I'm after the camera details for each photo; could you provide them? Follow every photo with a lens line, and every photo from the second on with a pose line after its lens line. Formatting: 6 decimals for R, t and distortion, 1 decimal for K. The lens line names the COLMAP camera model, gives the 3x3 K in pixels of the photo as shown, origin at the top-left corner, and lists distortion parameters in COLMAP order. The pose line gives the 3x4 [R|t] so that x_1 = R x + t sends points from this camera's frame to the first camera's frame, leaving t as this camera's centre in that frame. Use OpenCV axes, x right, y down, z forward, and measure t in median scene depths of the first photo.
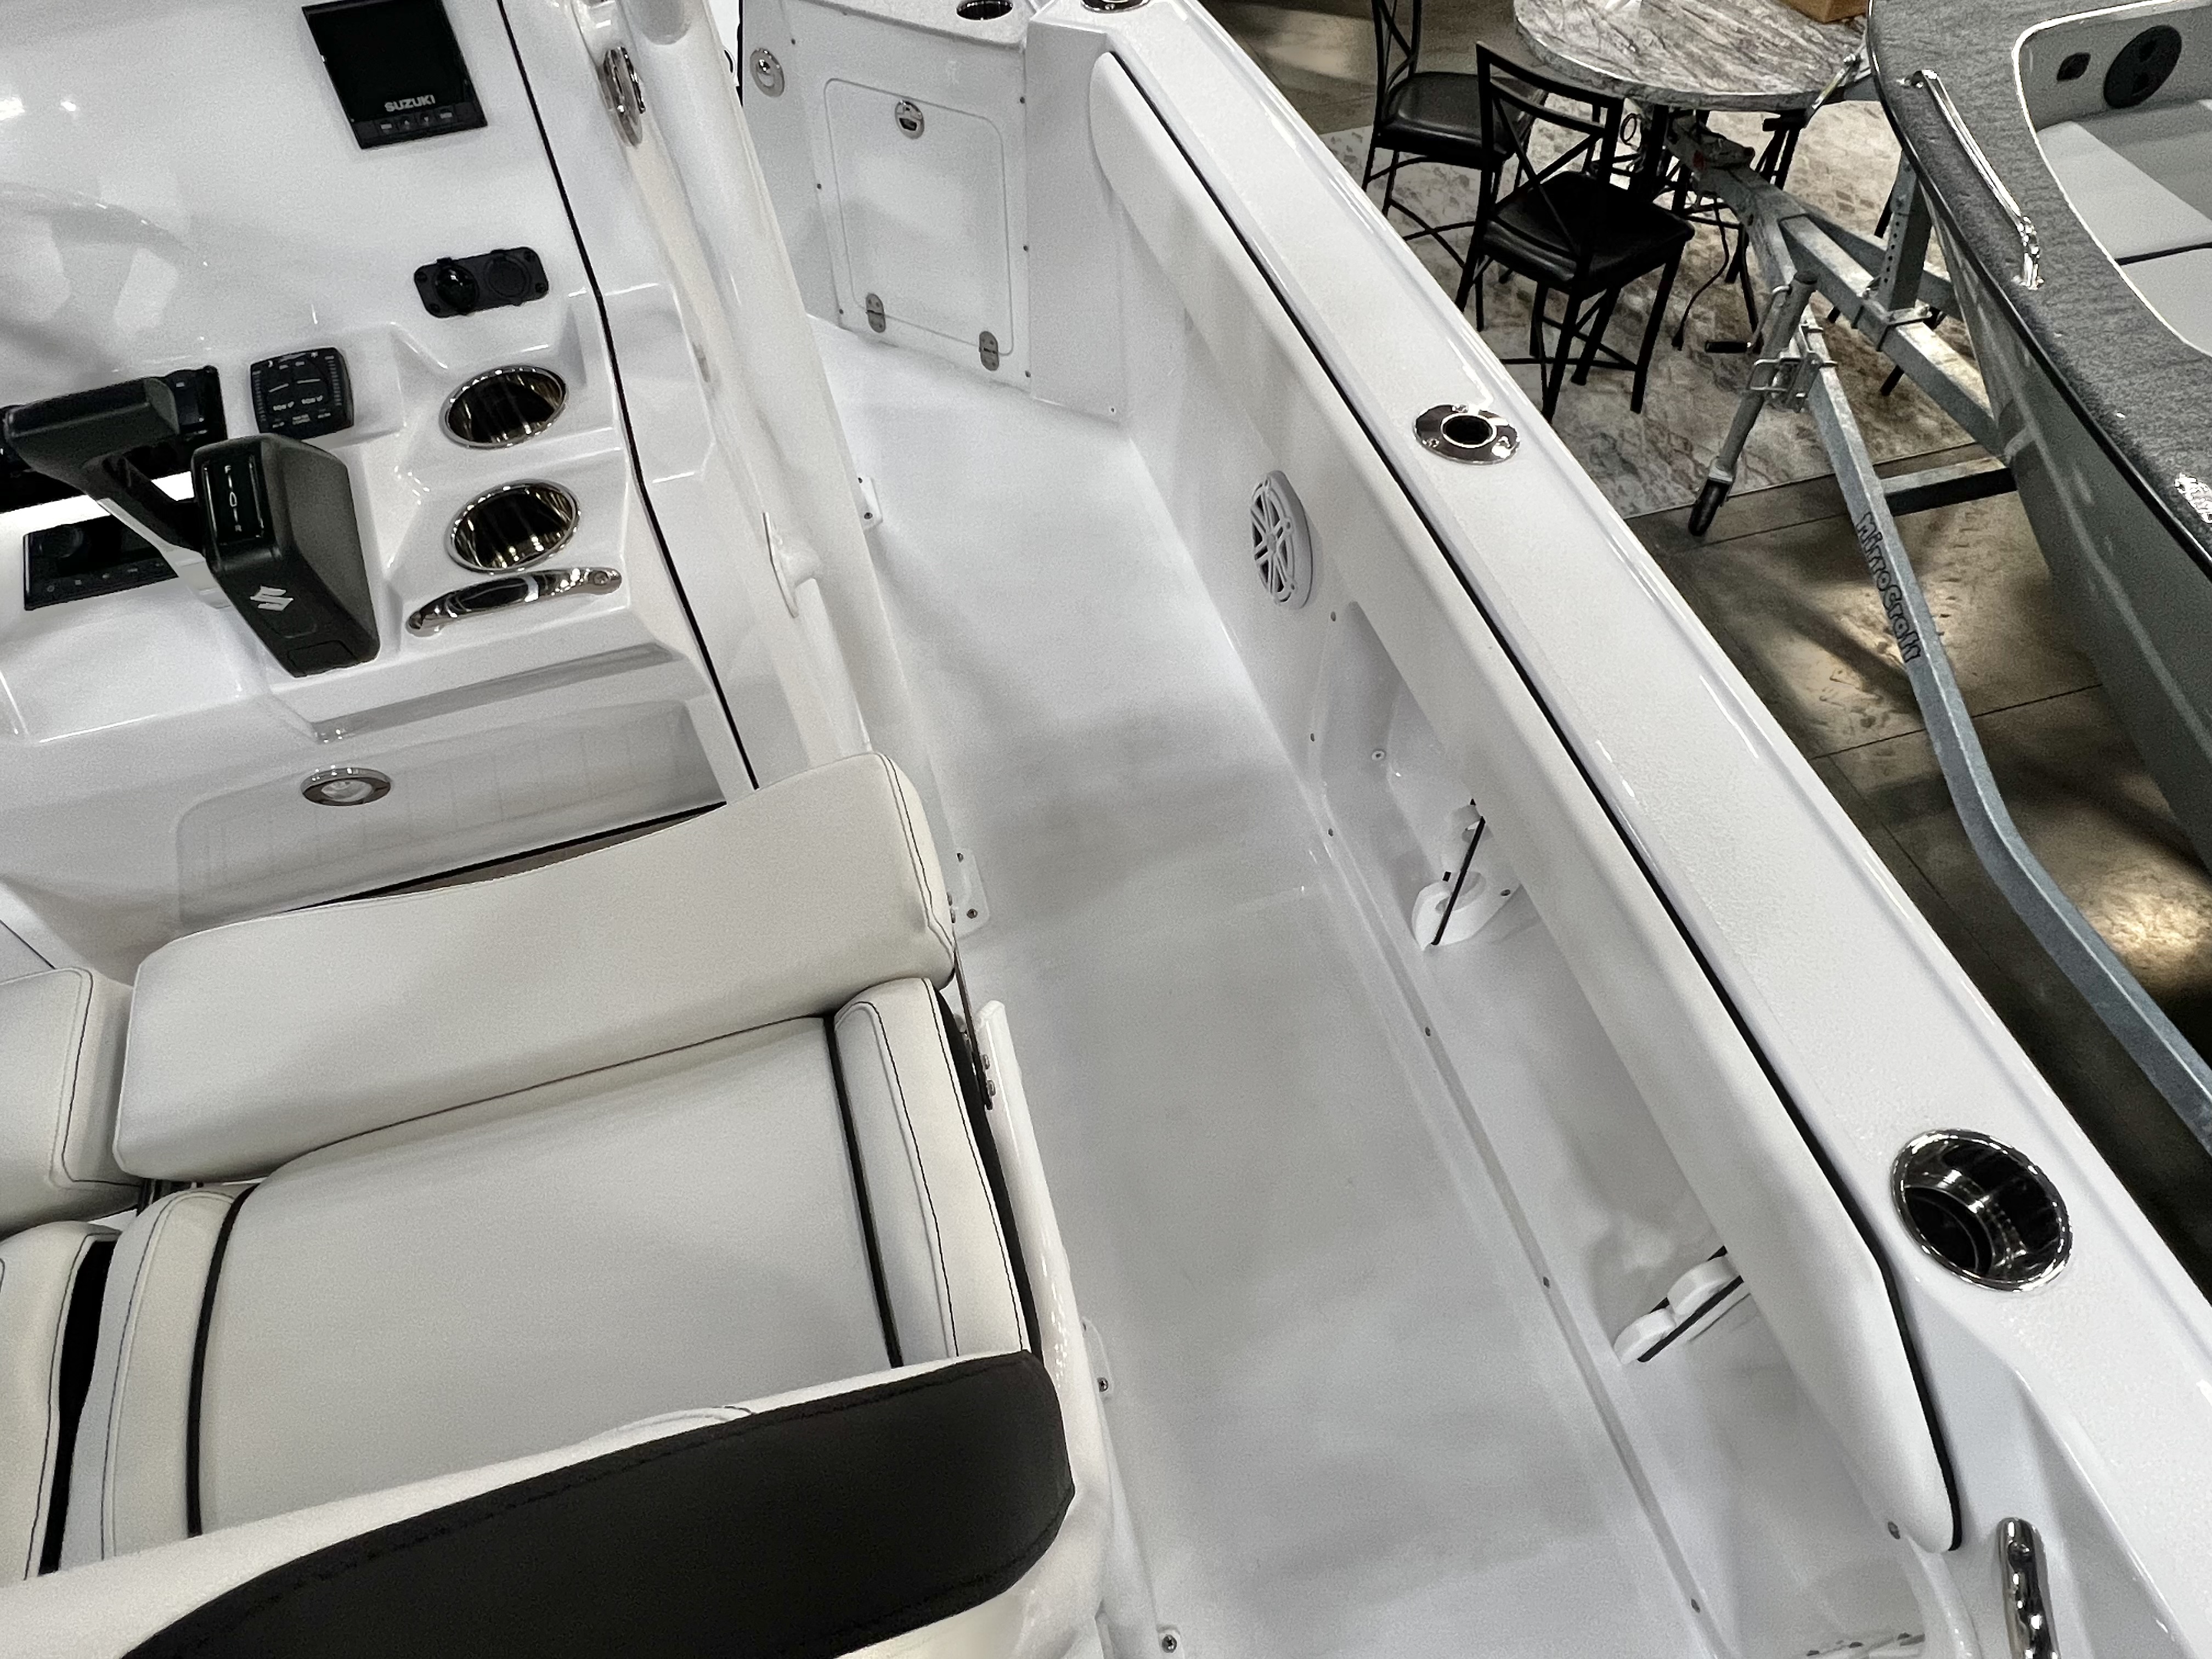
lens RADIAL K [[1312.3, 0, 1106.0], [0, 1312.3, 829.5], [0, 0, 1]] dist [0.000718, 0.000953]
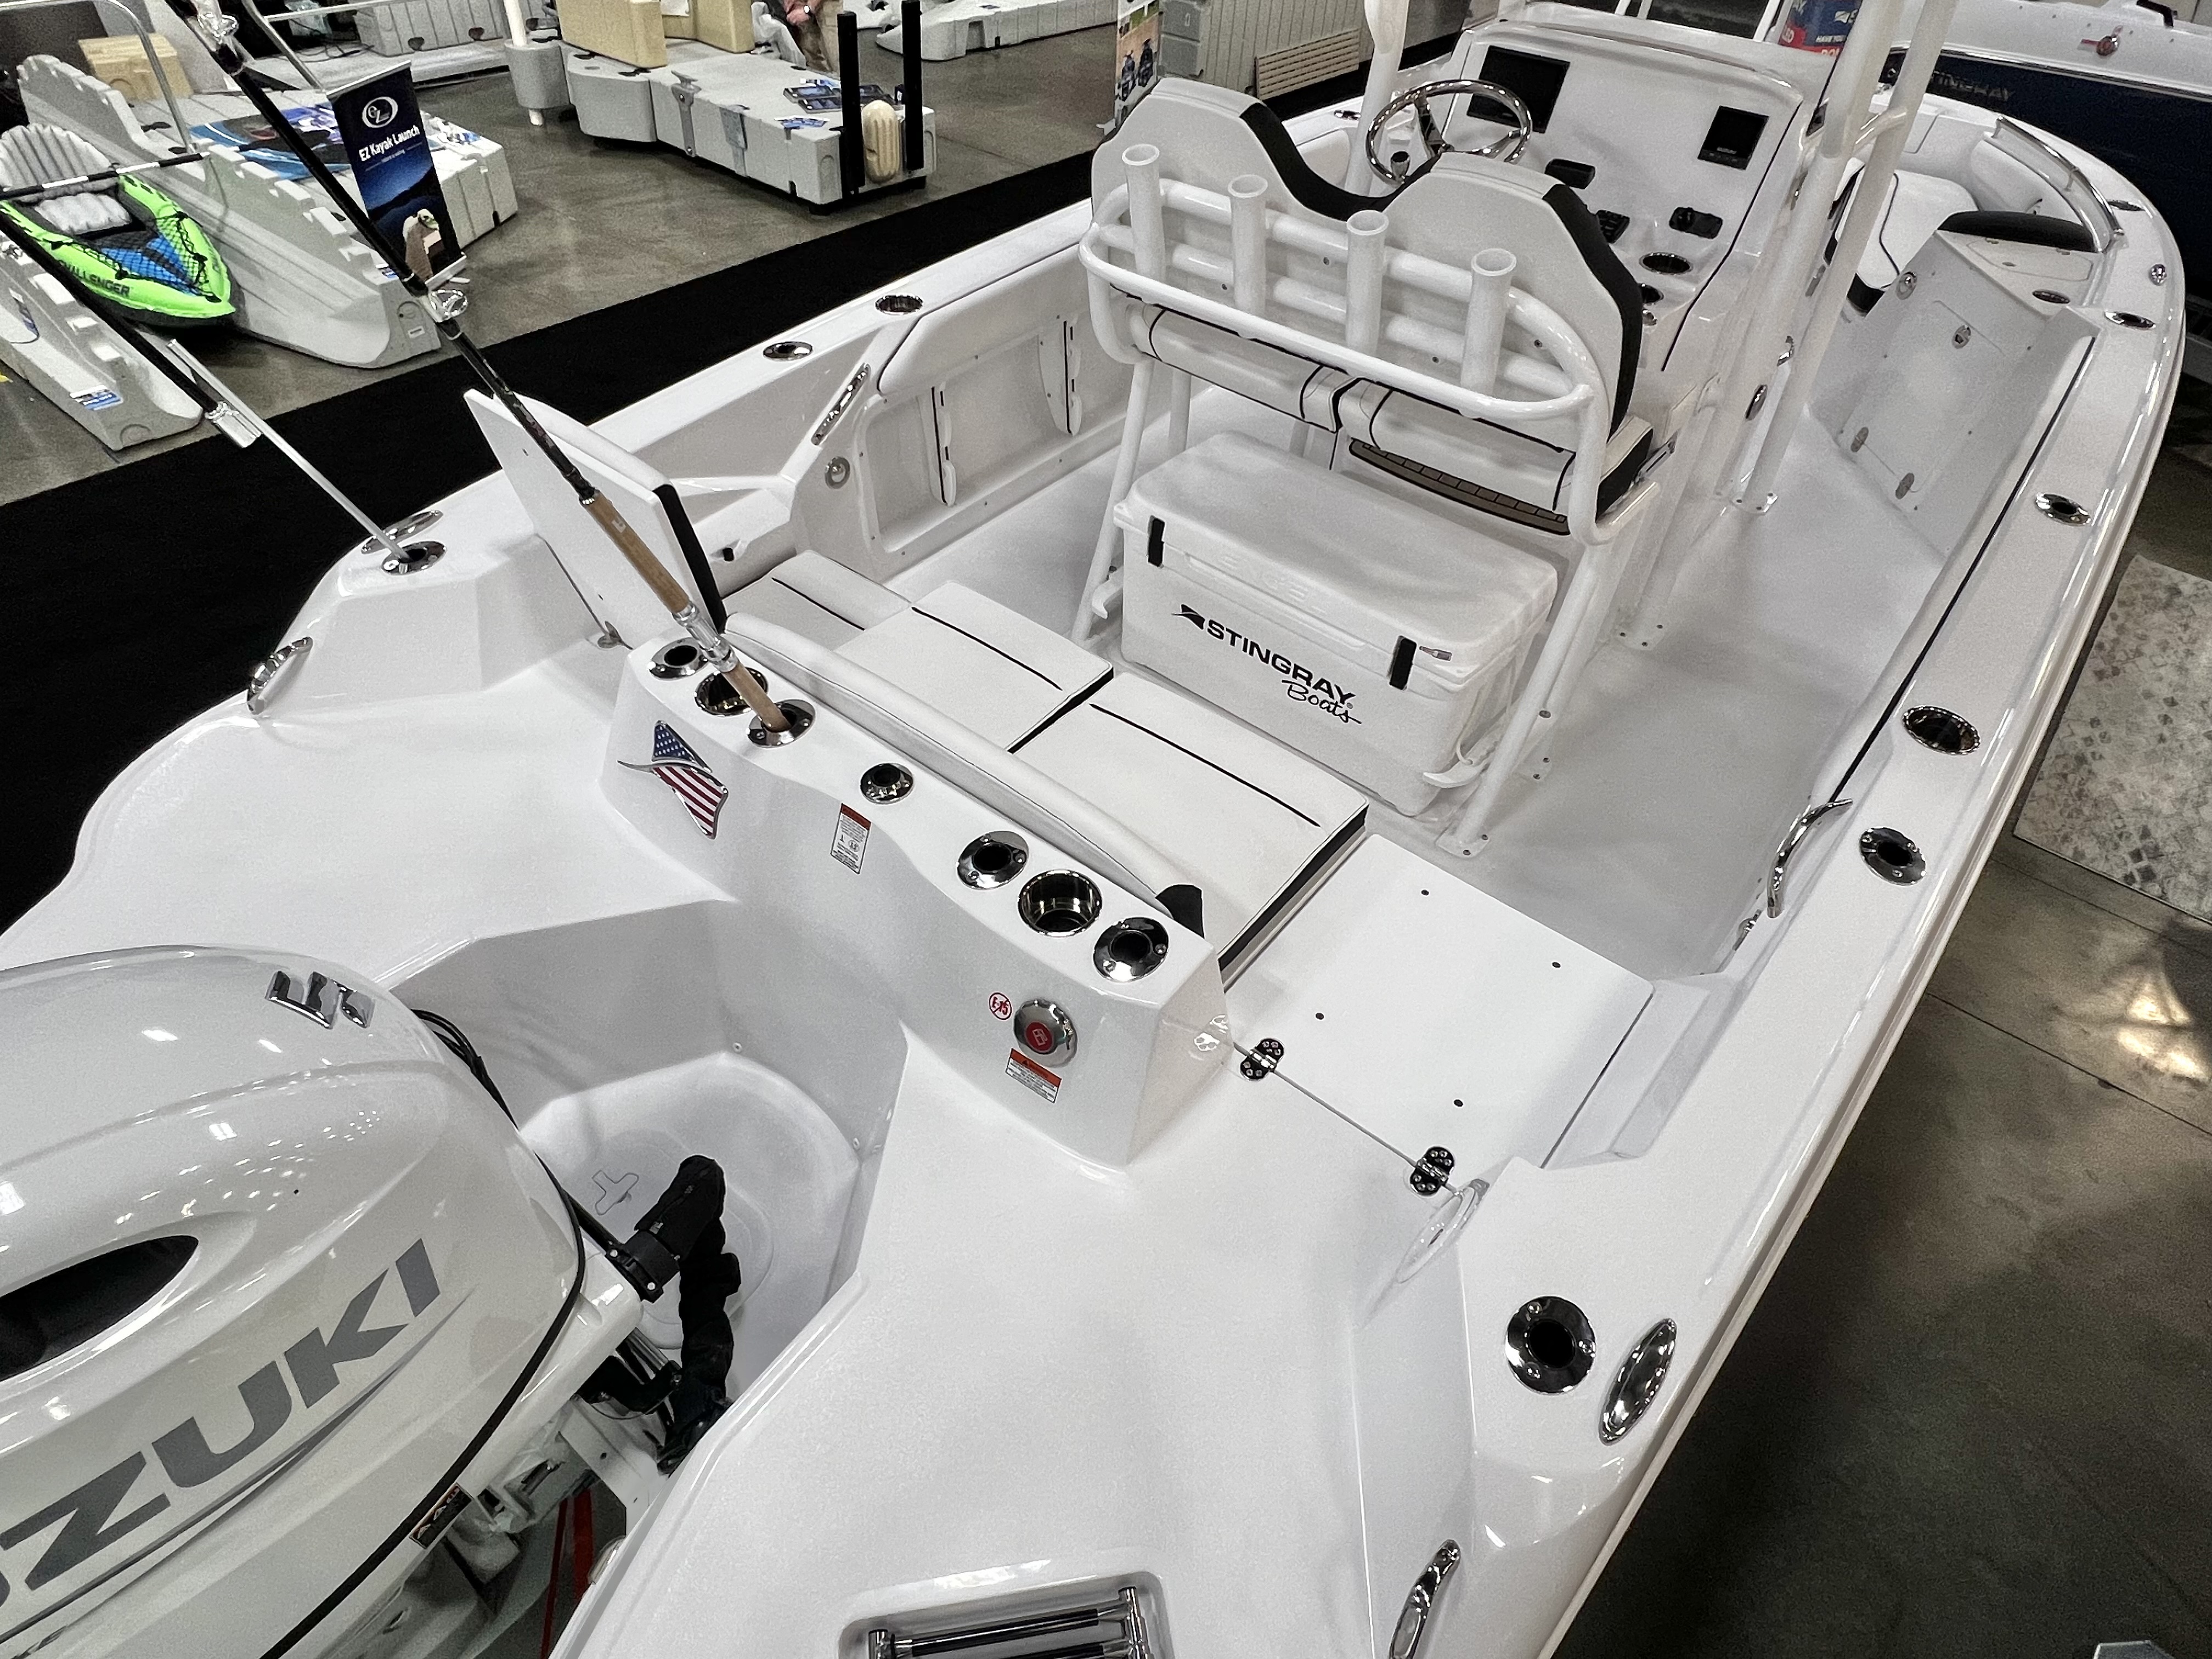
lens RADIAL K [[1245.7, 0, 1106.0], [0, 1245.7, 829.5], [0, 0, 1]] dist [-0.001051, 0.000879]
pose [[0.575571, 0.632289, -0.518584, 0.289539], [-0.699748, 0.708976, 0.087783, 0.339073], [0.423168, 0.312353, 0.850508, -0.388613]]
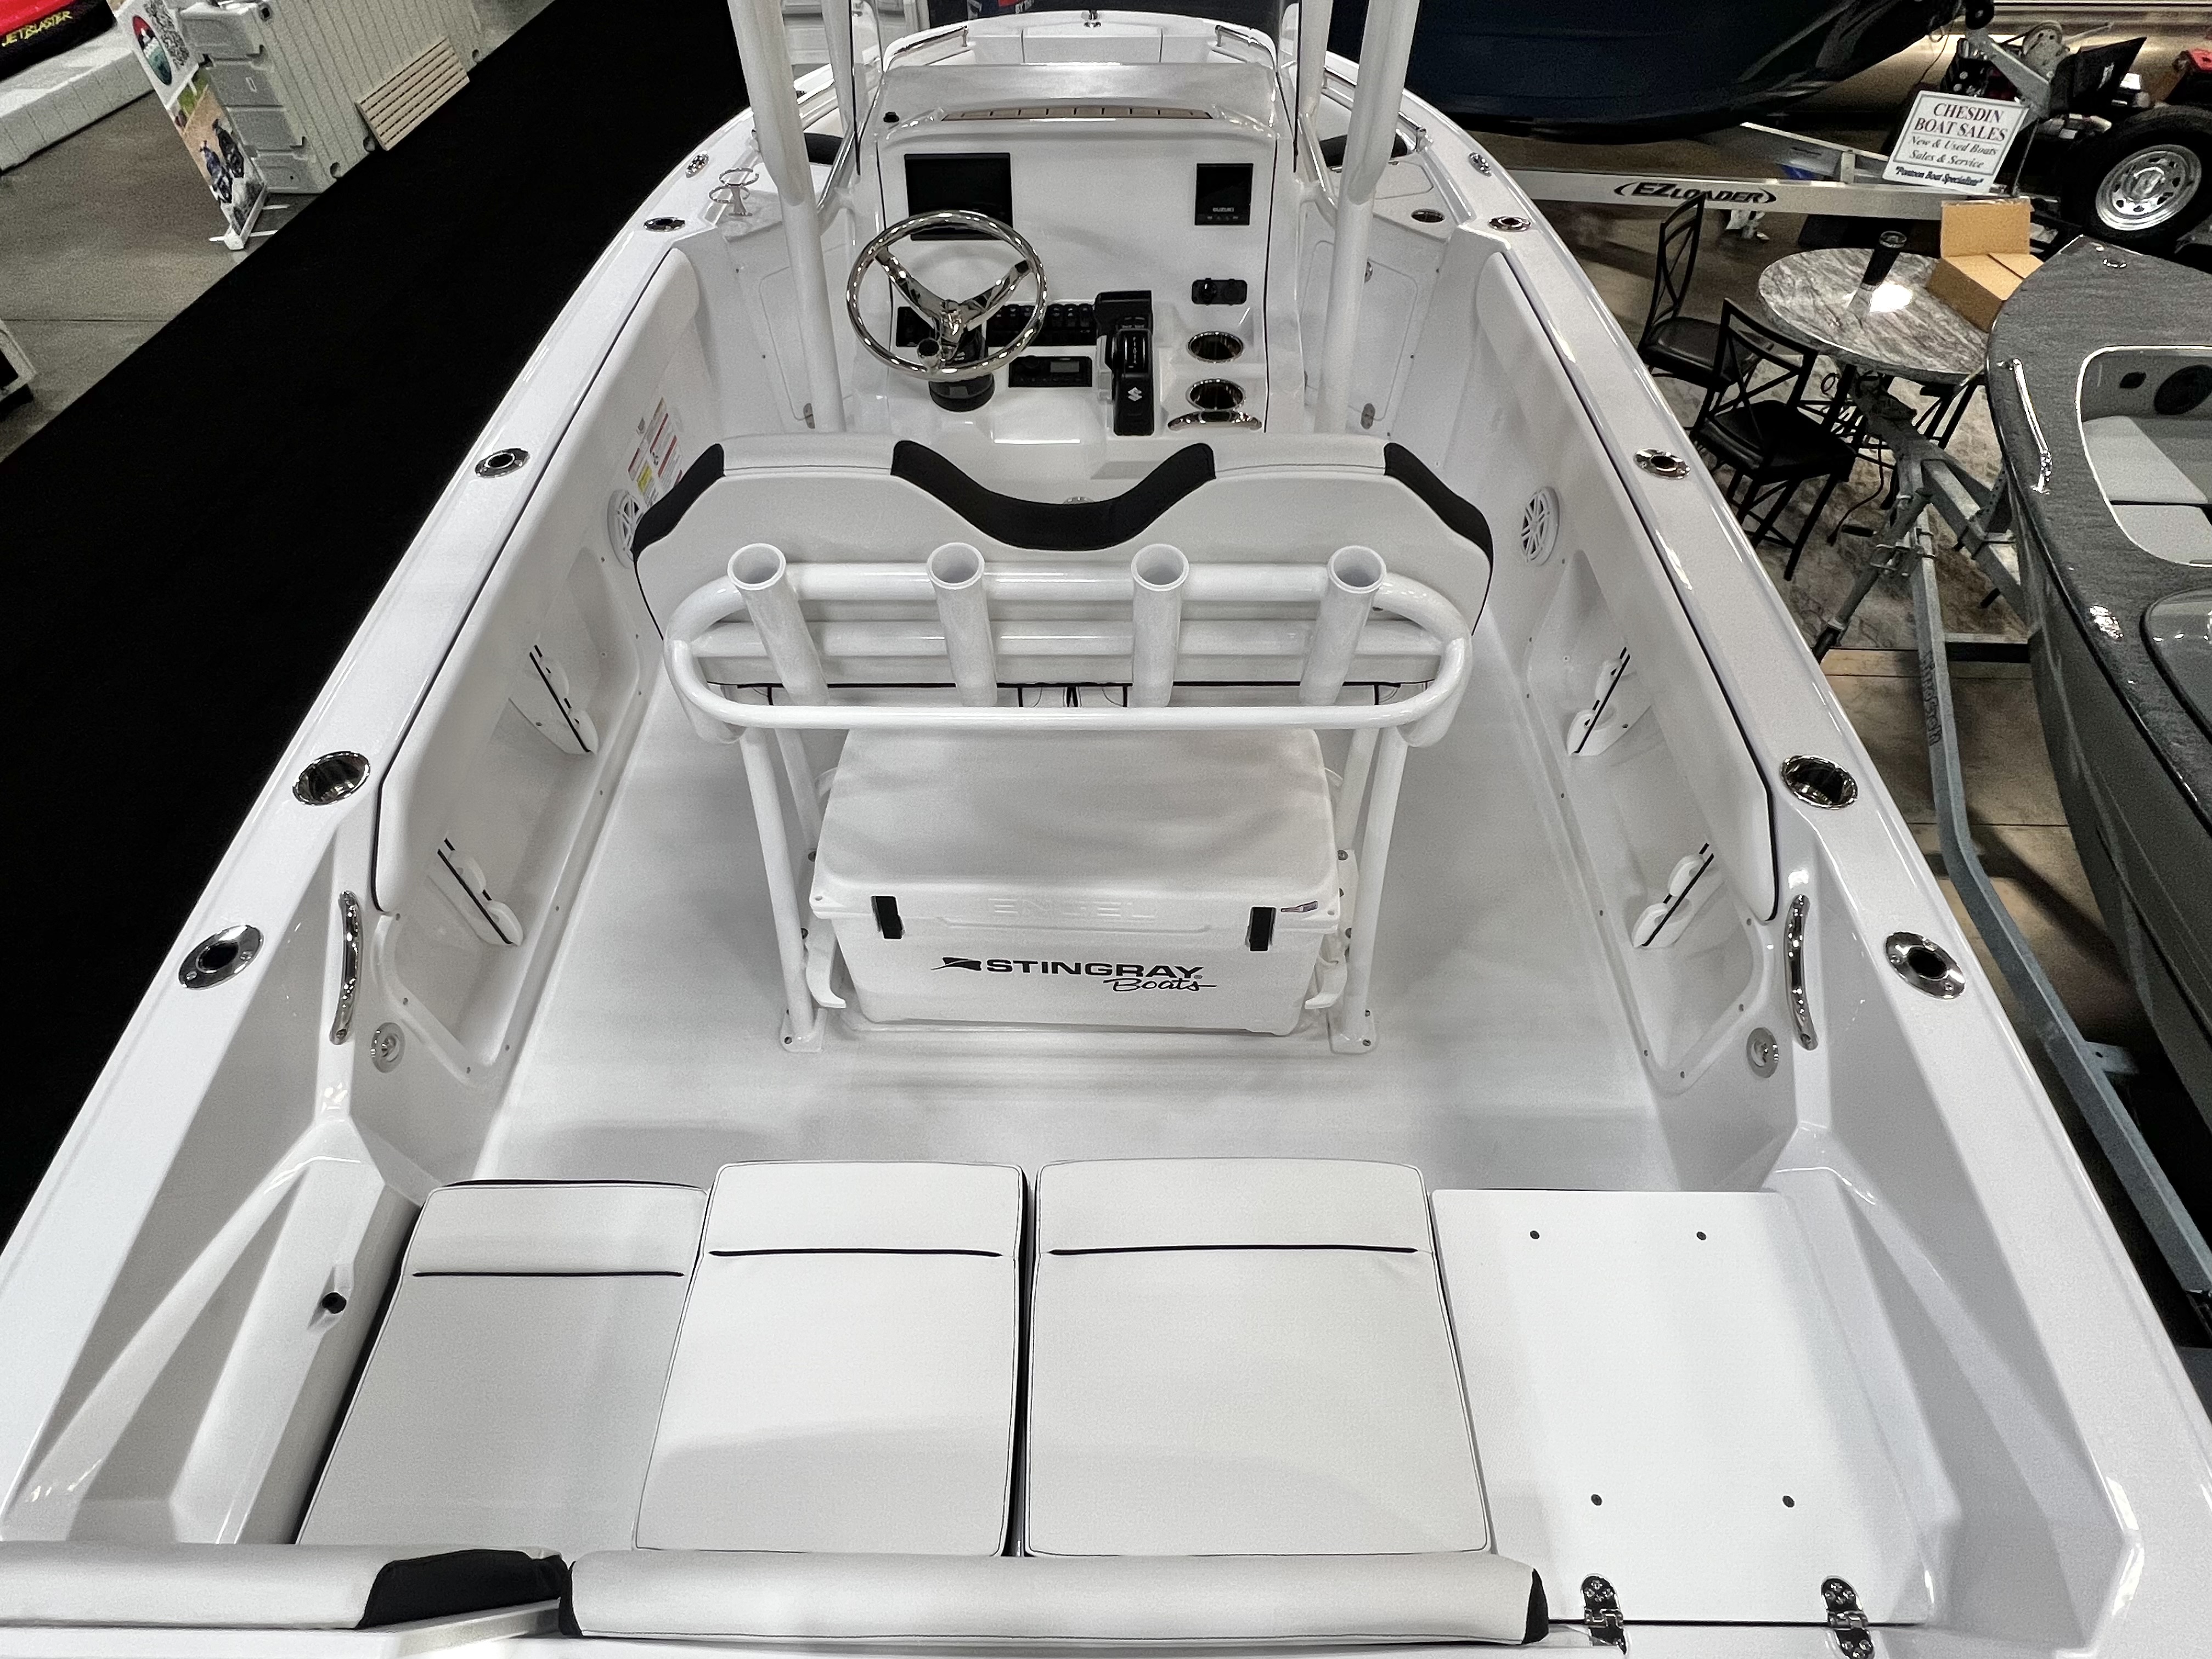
lens RADIAL K [[1151.5, 0, 1098.2], [0, 1151.5, 832.2], [0, 0, 1]] dist [-0.002262, 0.000231]
pose [[0.959720, 0.244179, -0.138973, -0.064196], [-0.252818, 0.966319, -0.048066, 0.212981], [0.122555, 0.081265, 0.989129, -0.304048]]
